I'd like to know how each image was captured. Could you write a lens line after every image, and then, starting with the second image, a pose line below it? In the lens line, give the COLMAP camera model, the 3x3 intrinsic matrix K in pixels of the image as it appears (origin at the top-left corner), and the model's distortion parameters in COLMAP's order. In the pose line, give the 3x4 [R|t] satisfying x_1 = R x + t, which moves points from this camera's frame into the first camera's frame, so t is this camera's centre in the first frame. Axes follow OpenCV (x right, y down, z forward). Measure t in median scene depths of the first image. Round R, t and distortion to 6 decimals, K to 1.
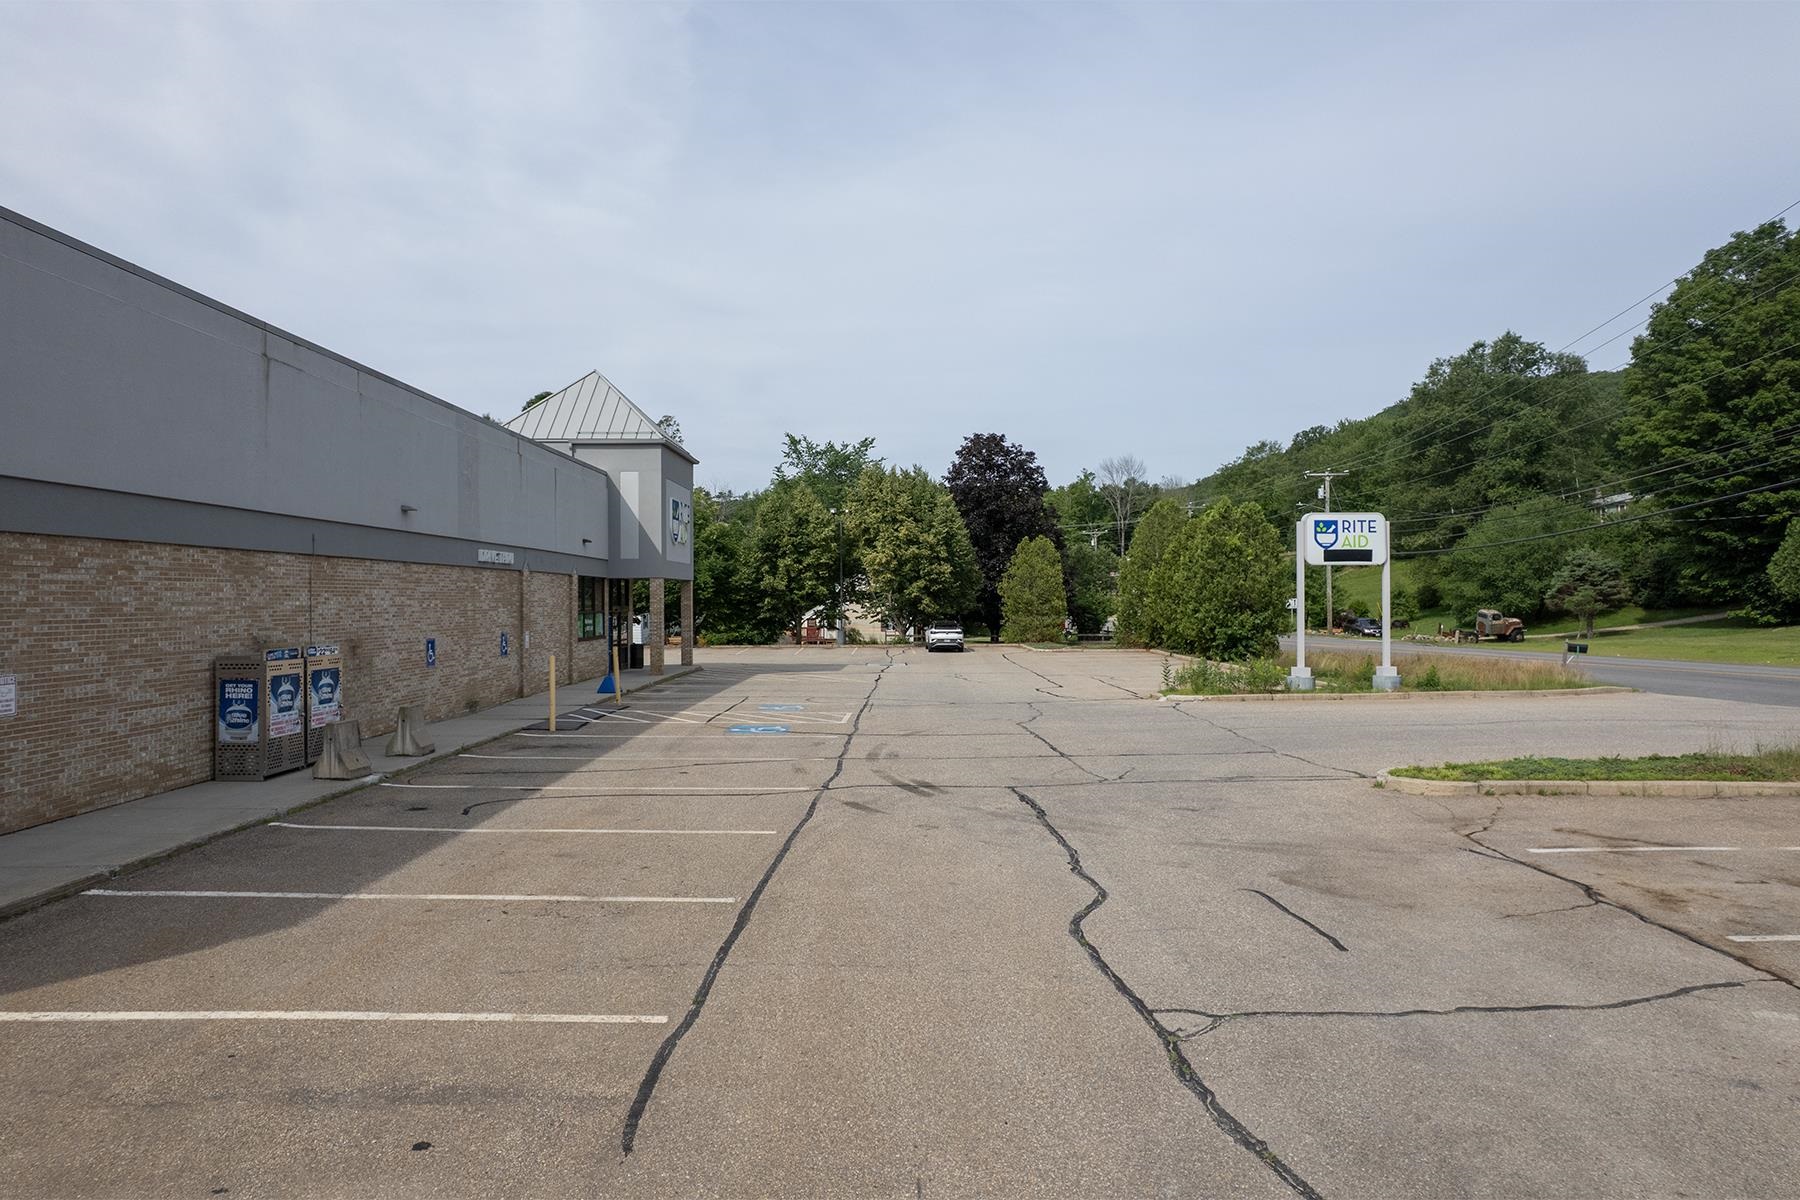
lens RADIAL K [[1160.0, 0, 884.7], [0, 1160.0, 593.7], [0, 0, 1]] dist [-0.041070, 0.034252]
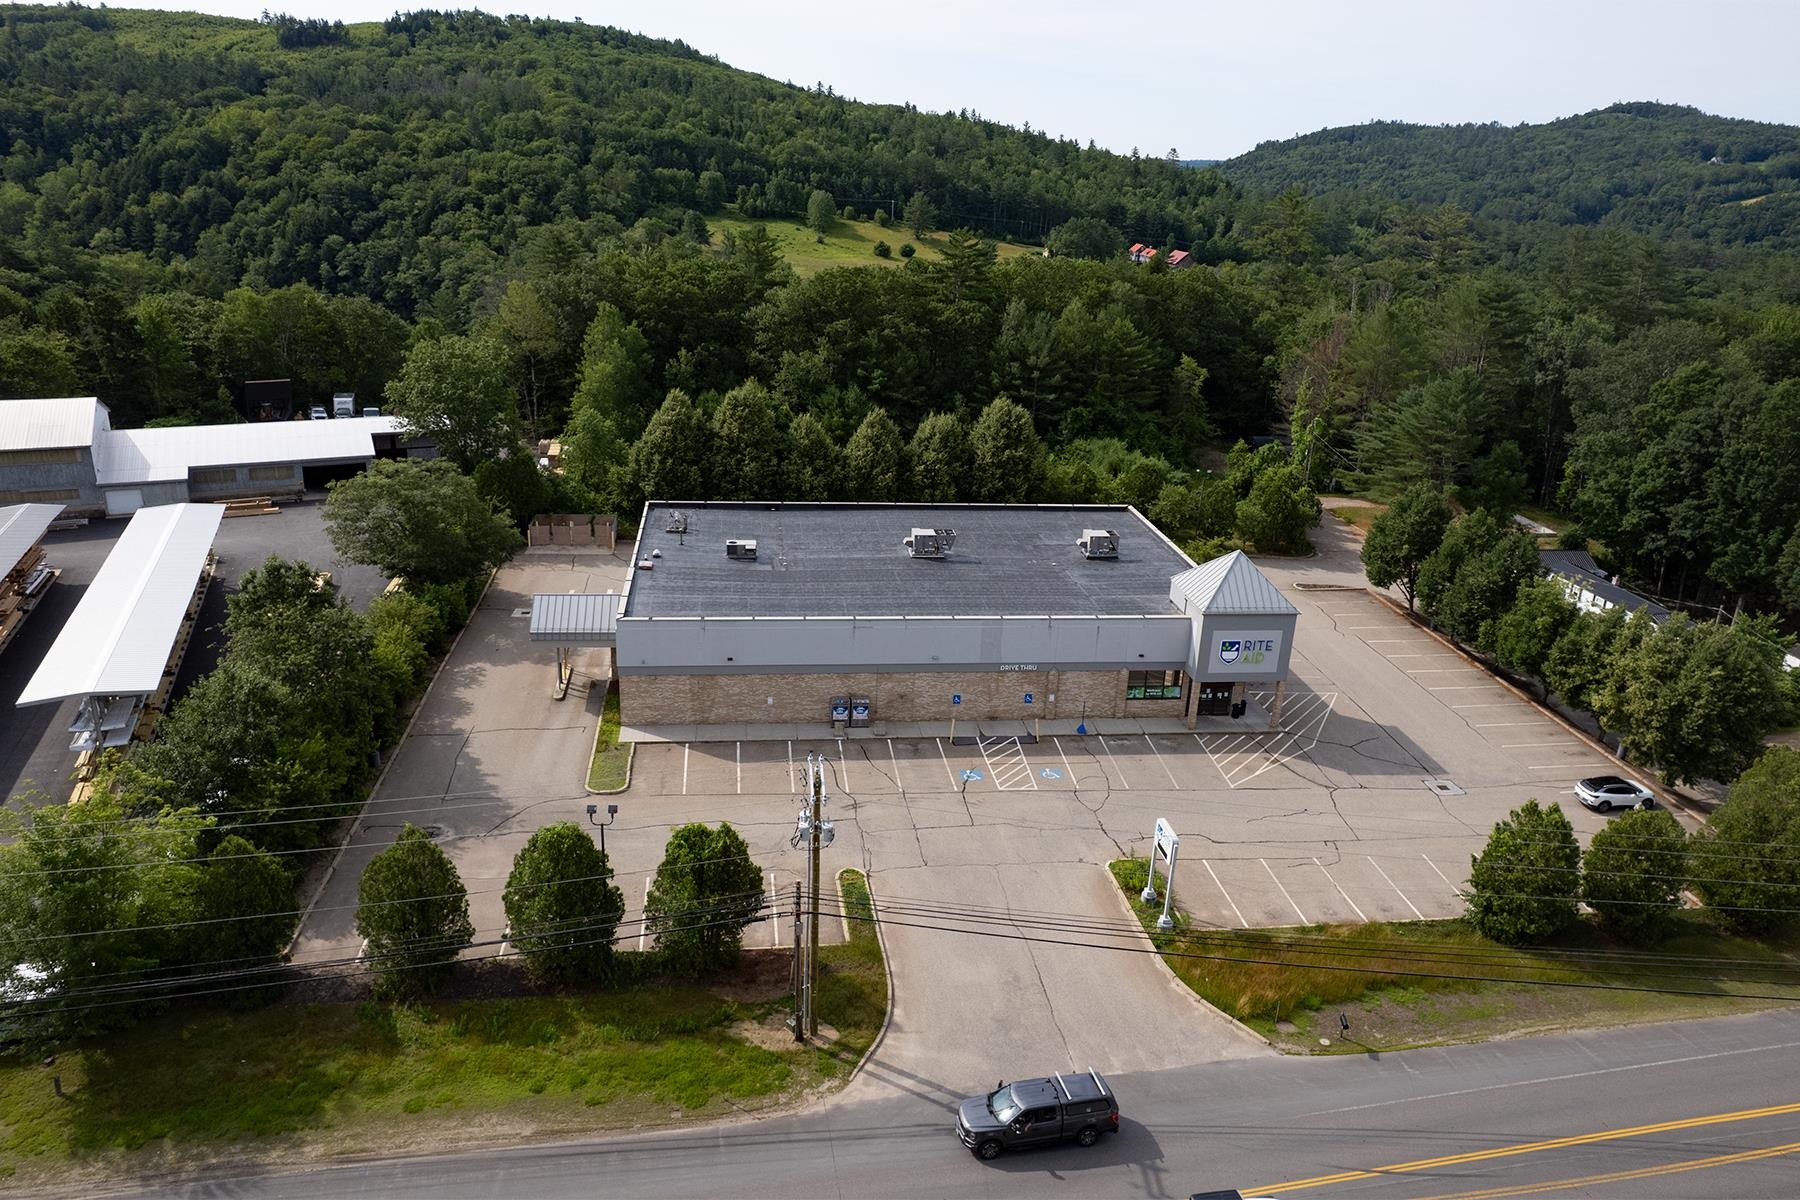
lens RADIAL K [[1238.8, 0, 881.9], [0, 1238.8, 585.6], [0, 0, 1]] dist [-0.052355, 0.041131]
pose [[0.128939, 0.331244, -0.934694, 3.520919], [-0.039612, 0.943530, 0.328911, -1.810358], [0.990861, -0.005384, 0.134779, 0.553645]]
